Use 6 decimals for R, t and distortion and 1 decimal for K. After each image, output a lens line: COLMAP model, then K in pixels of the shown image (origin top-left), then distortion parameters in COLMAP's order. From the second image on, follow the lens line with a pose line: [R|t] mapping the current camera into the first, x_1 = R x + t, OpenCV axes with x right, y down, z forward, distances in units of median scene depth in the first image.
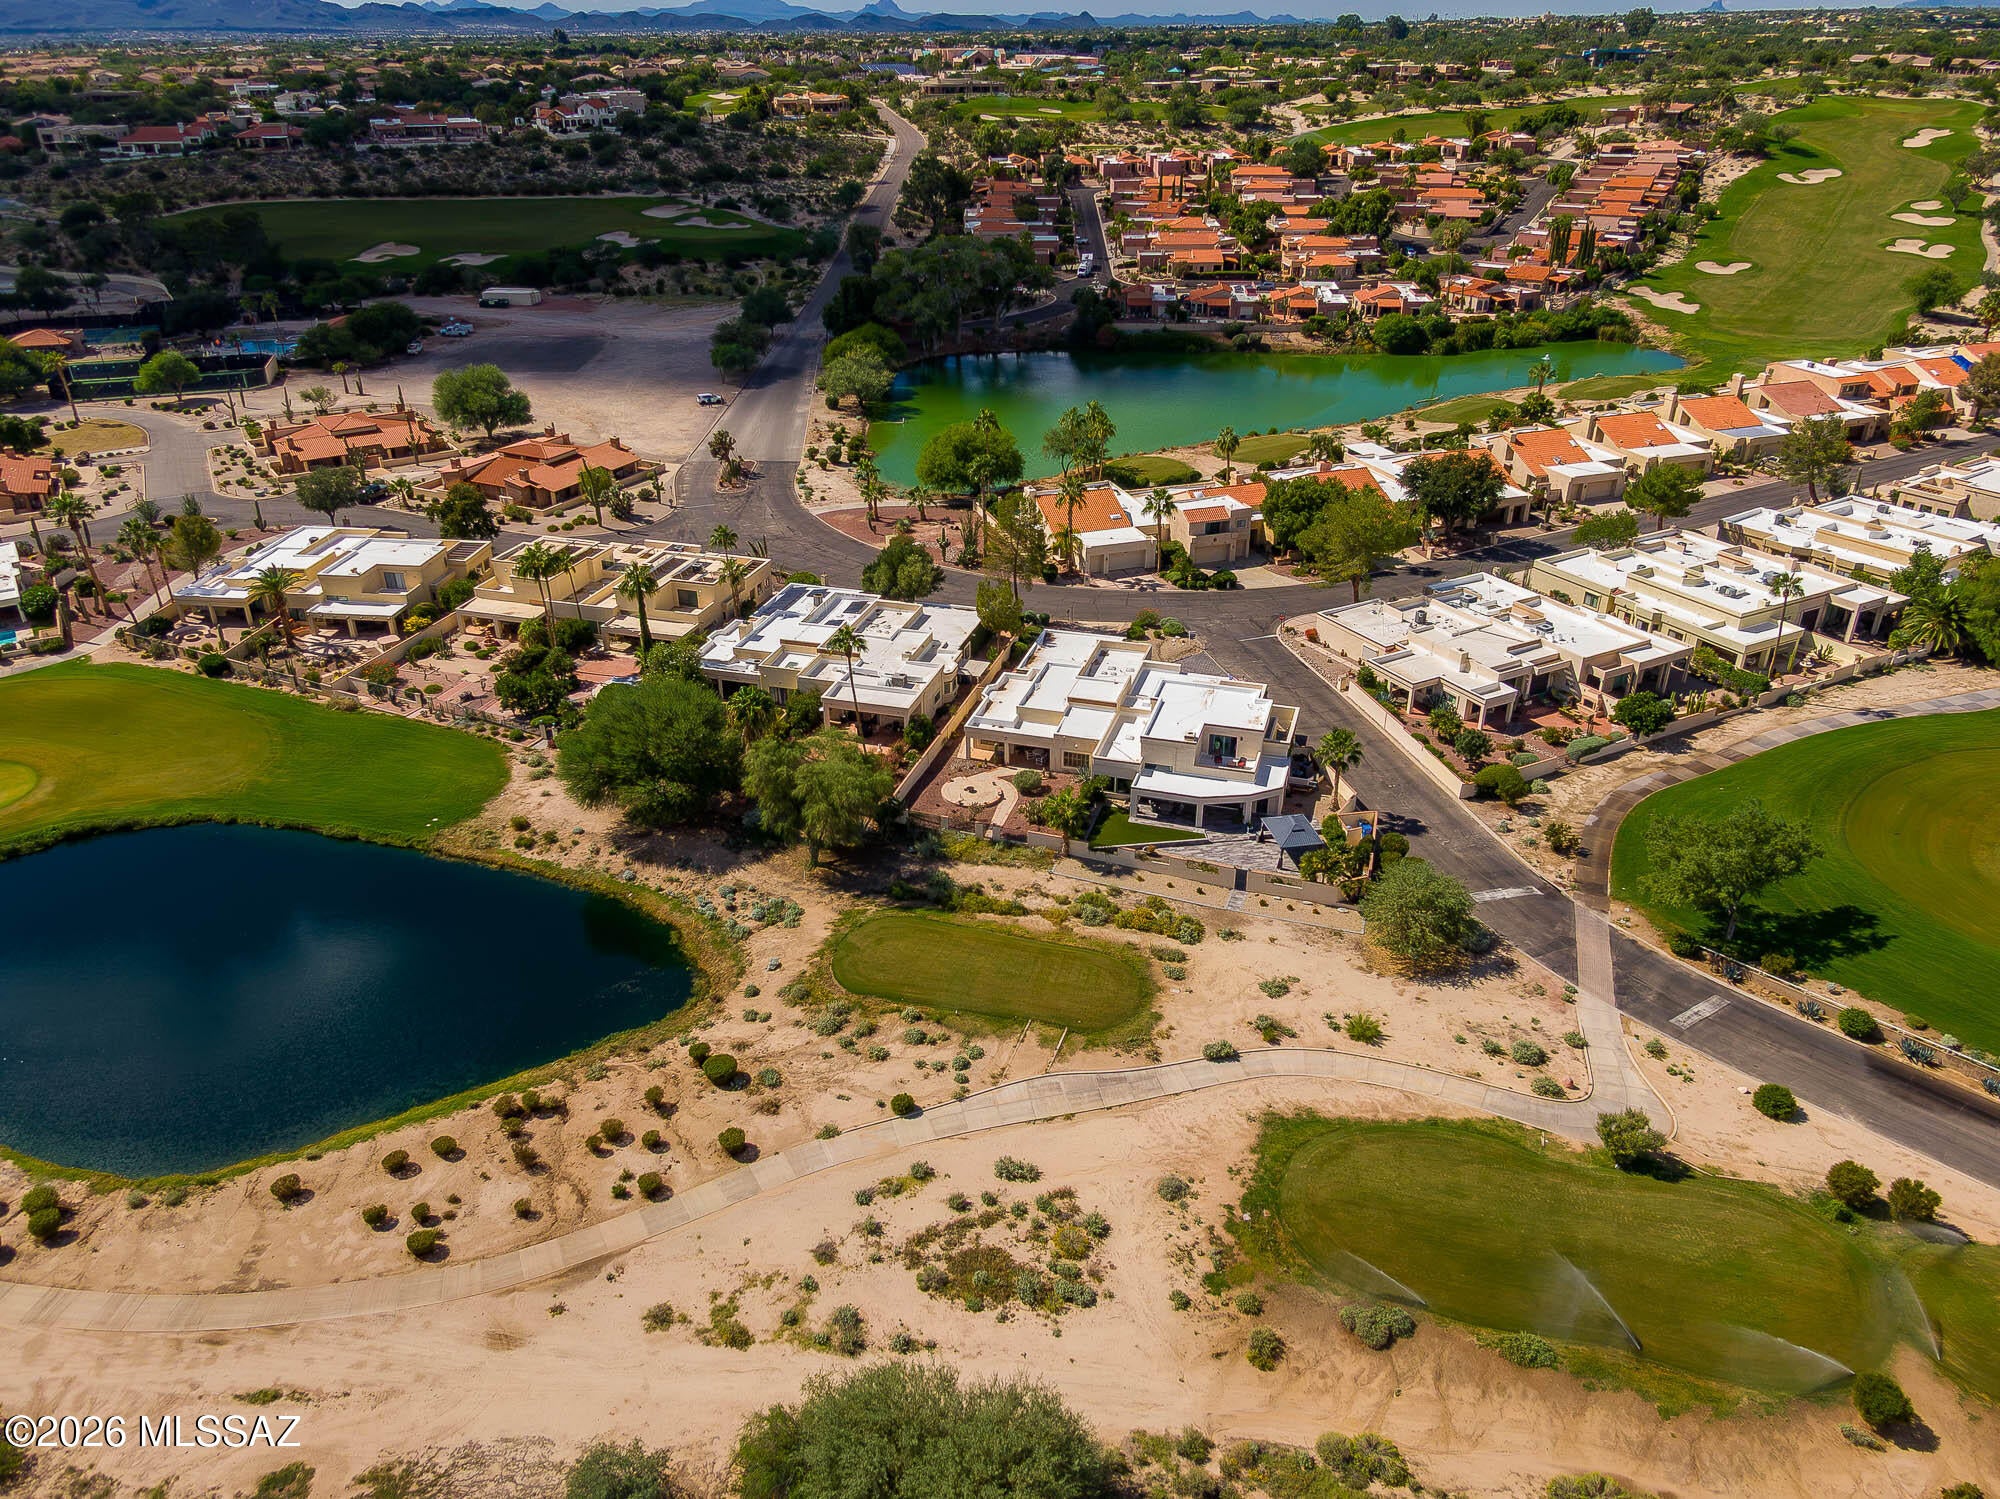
lens RADIAL K [[1421.2, 0, 1000.0], [0, 1421.2, 749.5], [0, 0, 1]] dist [0.046925, -0.040646]
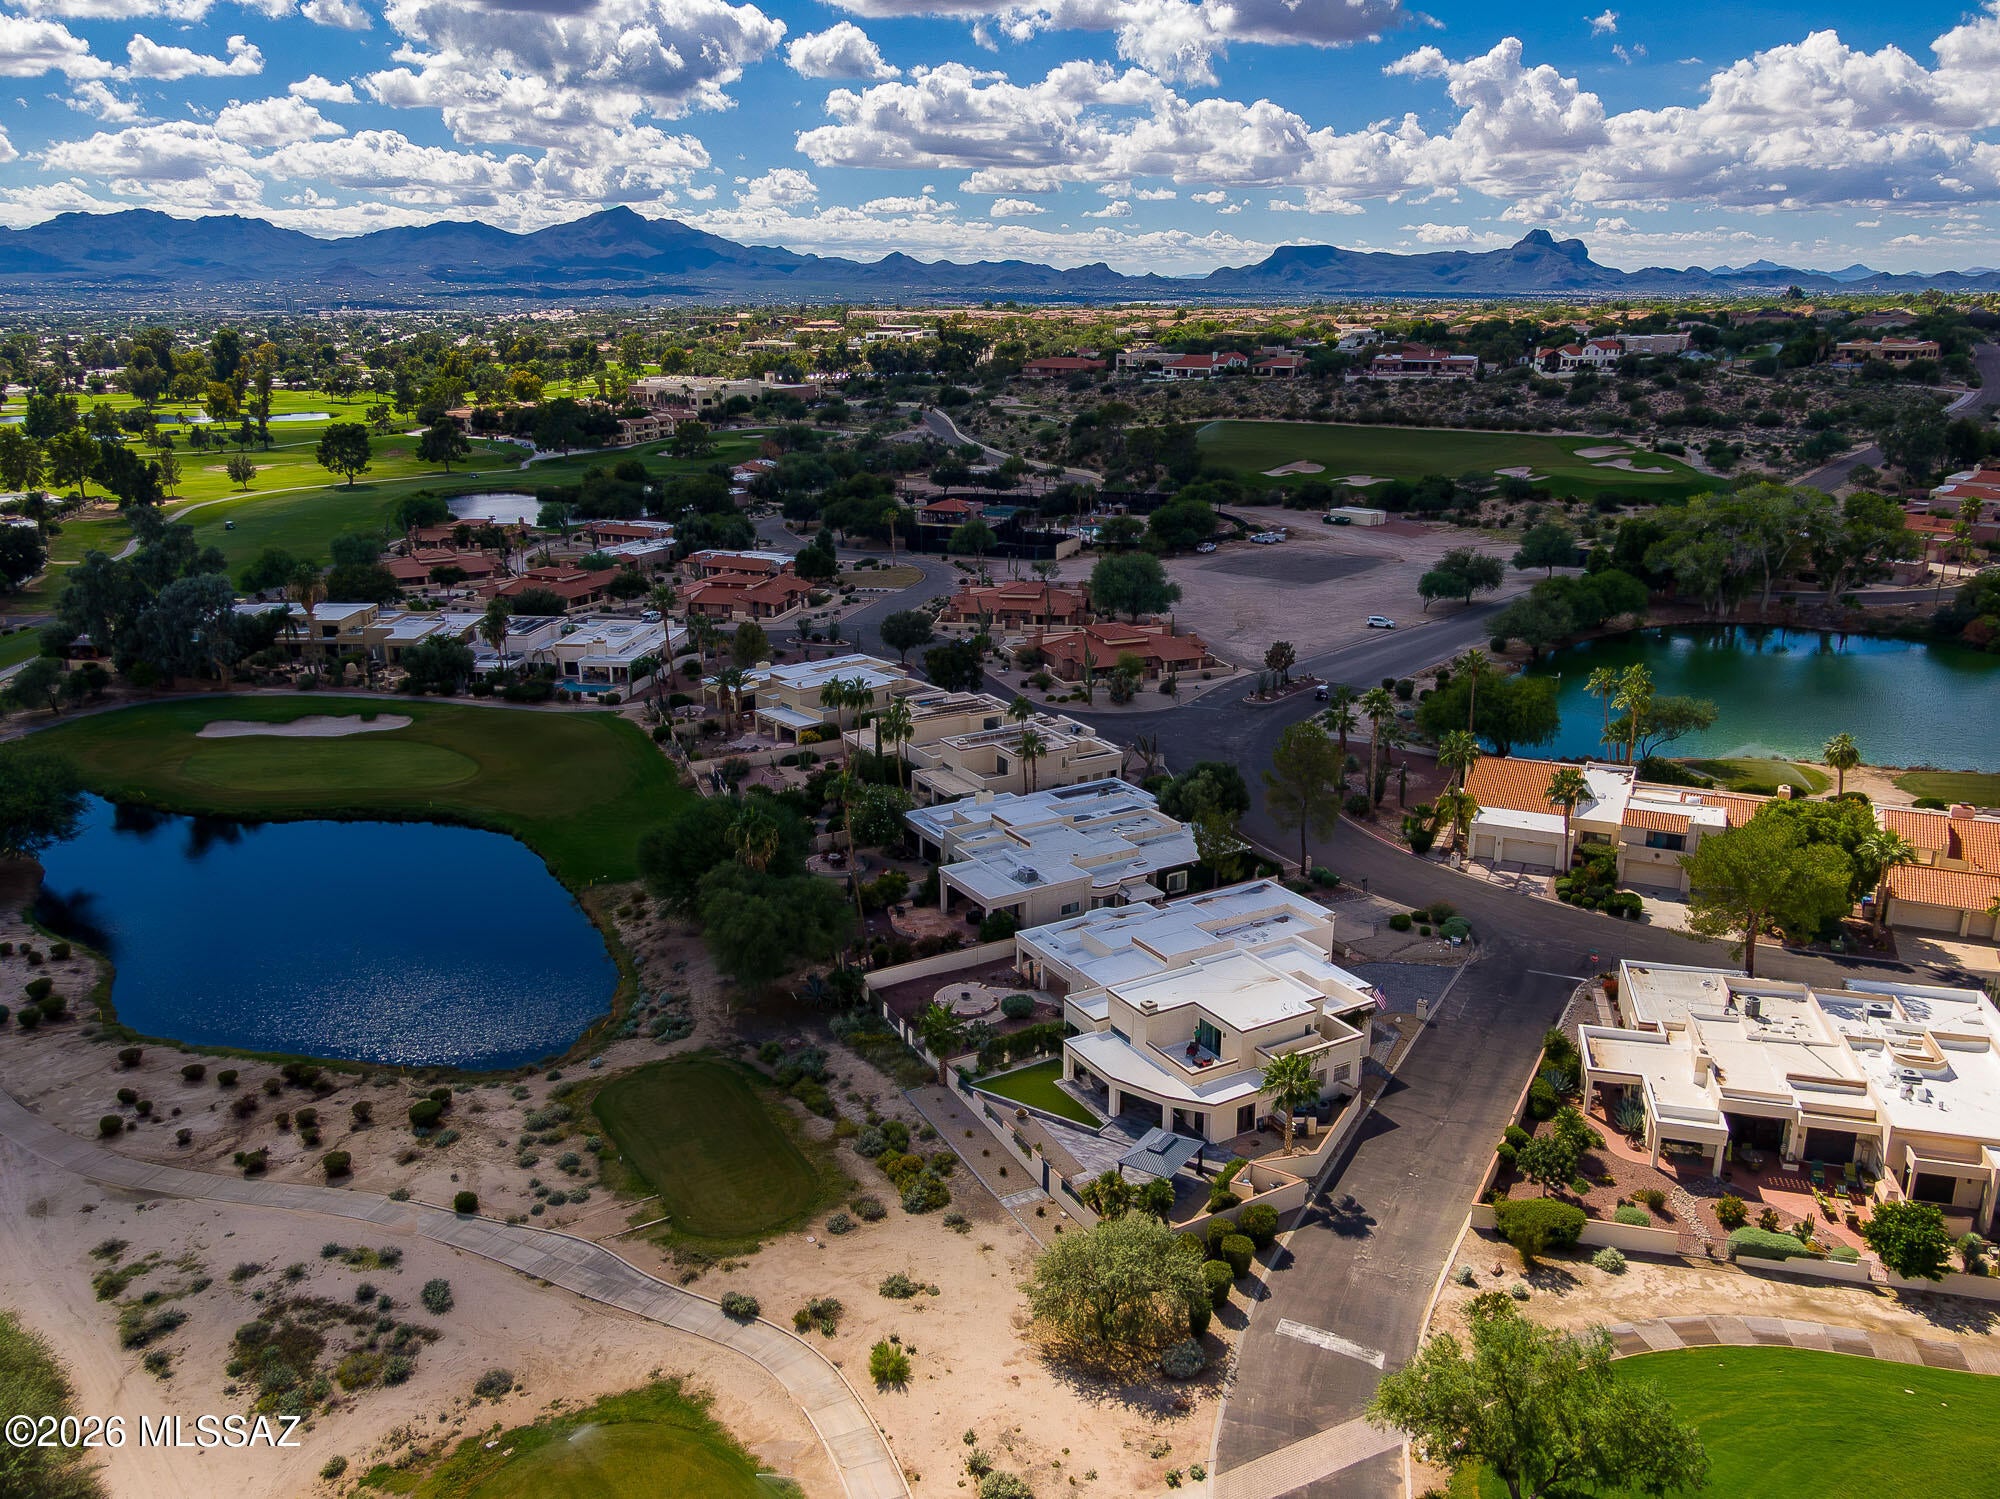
lens RADIAL K [[1553.6, 0, 1000.0], [0, 1553.6, 749.5], [0, 0, 1]] dist [0.027124, 0.003767]
pose [[0.732181, 0.196514, -0.652146, 0.657420], [-0.310233, 0.948607, -0.062459, -0.069776], [0.606356, 0.248048, 0.755516, 0.274129]]
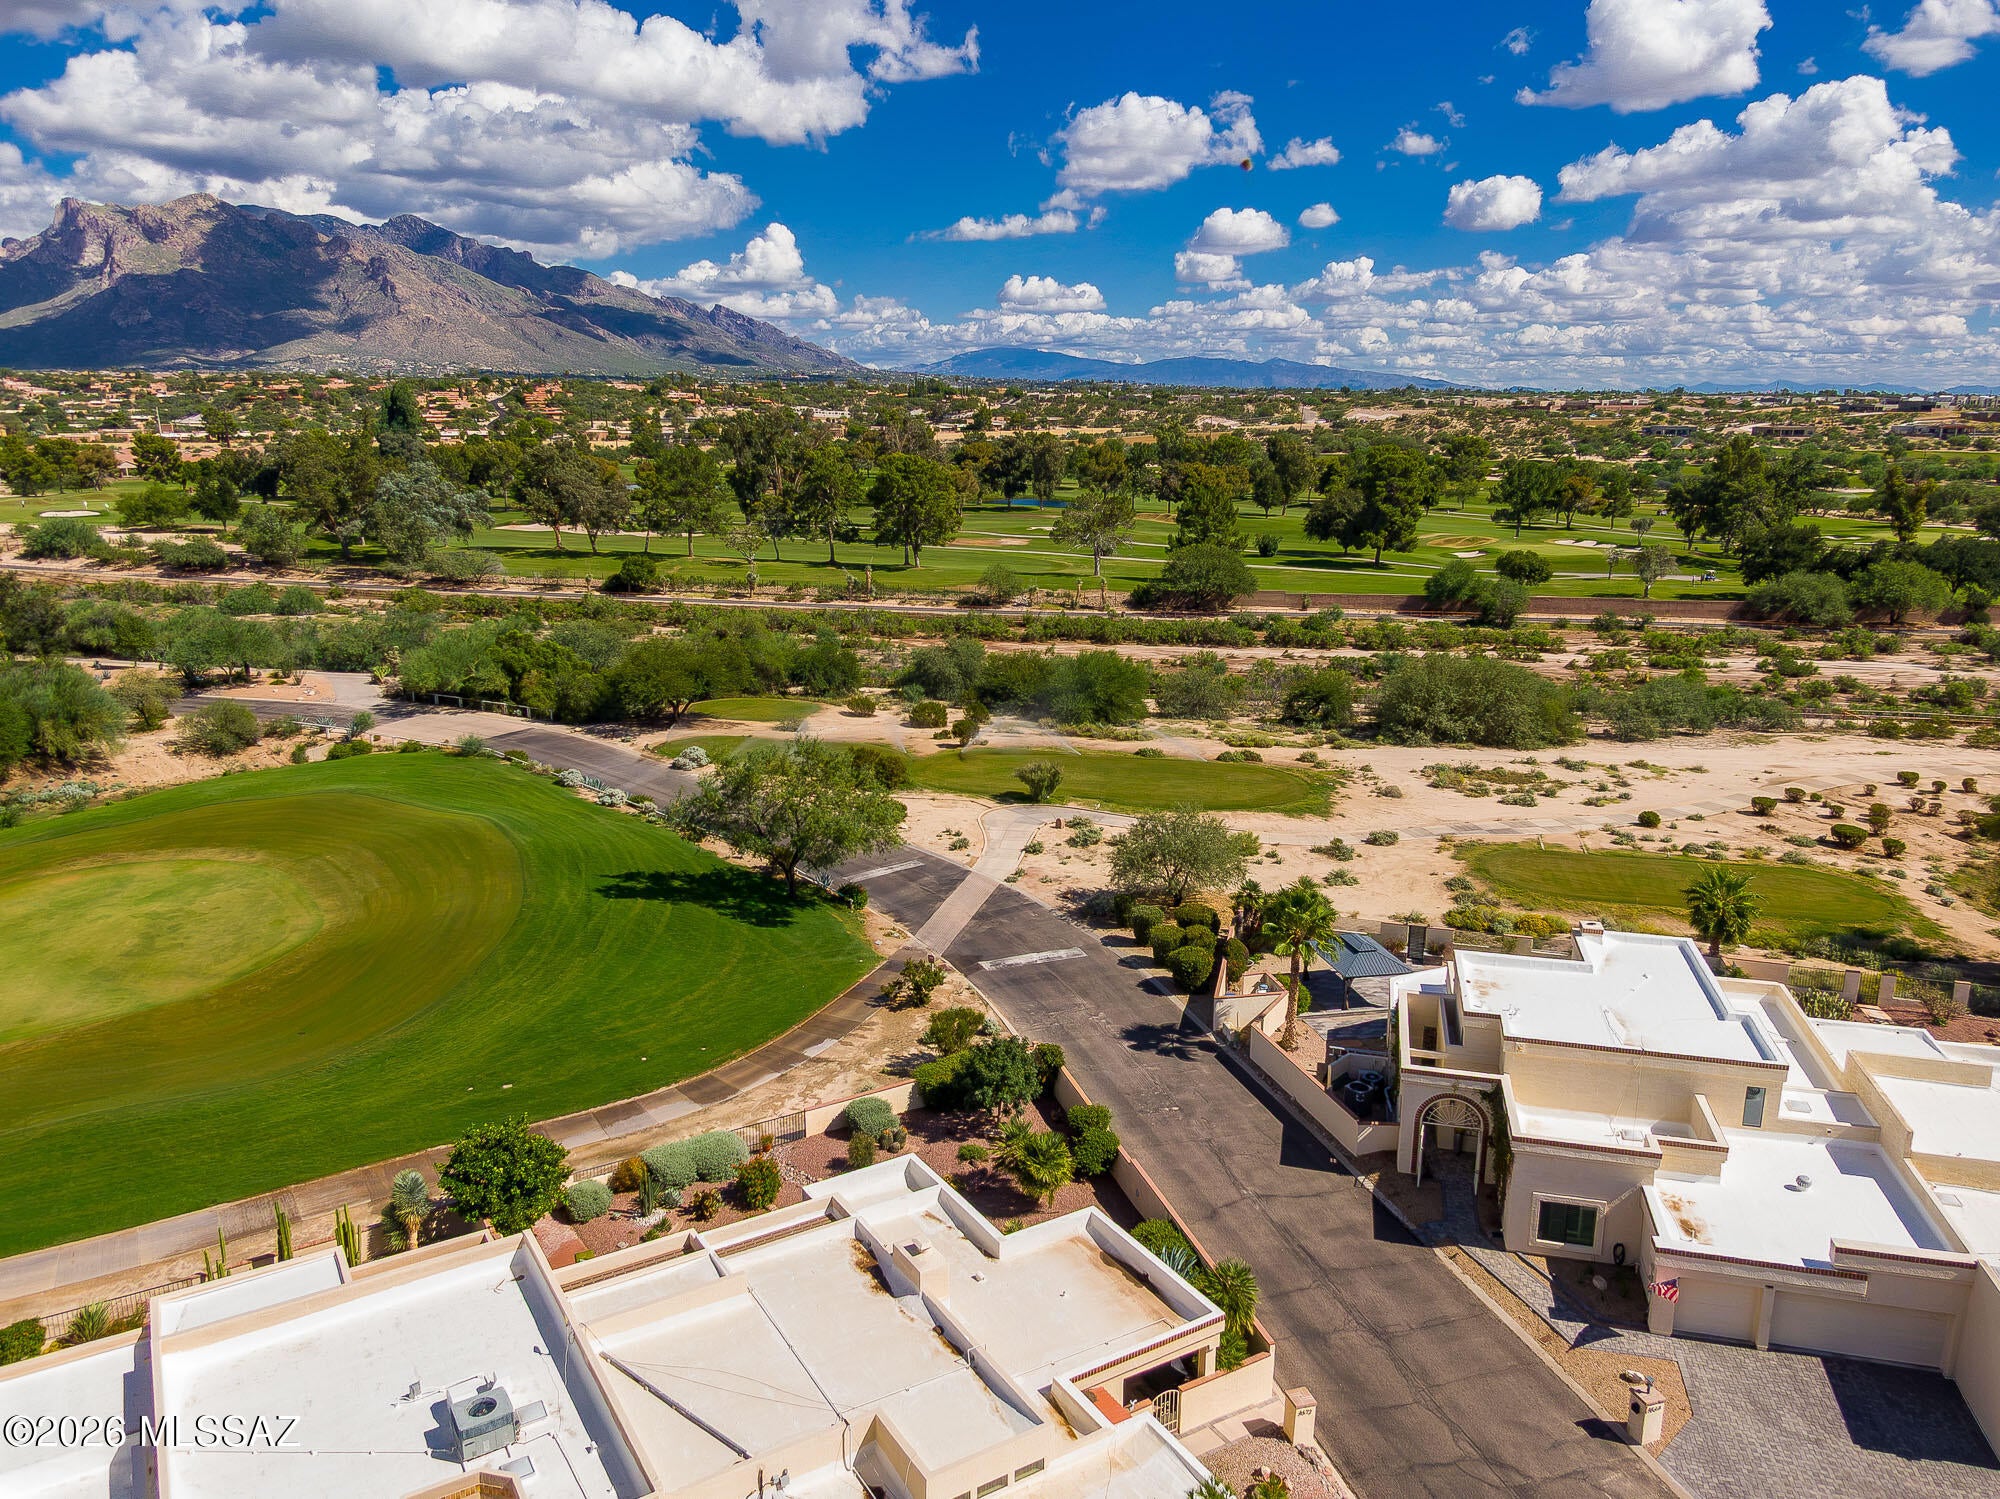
lens RADIAL K [[1421.2, 0, 1000.0], [0, 1421.2, 749.5], [0, 0, 1]] dist [0.046925, -0.040646]
pose [[-0.998740, 0.013469, -0.048332, 0.397046], [-0.021484, 0.755717, 0.654546, -0.415587], [0.045342, 0.654760, -0.754476, 1.427472]]
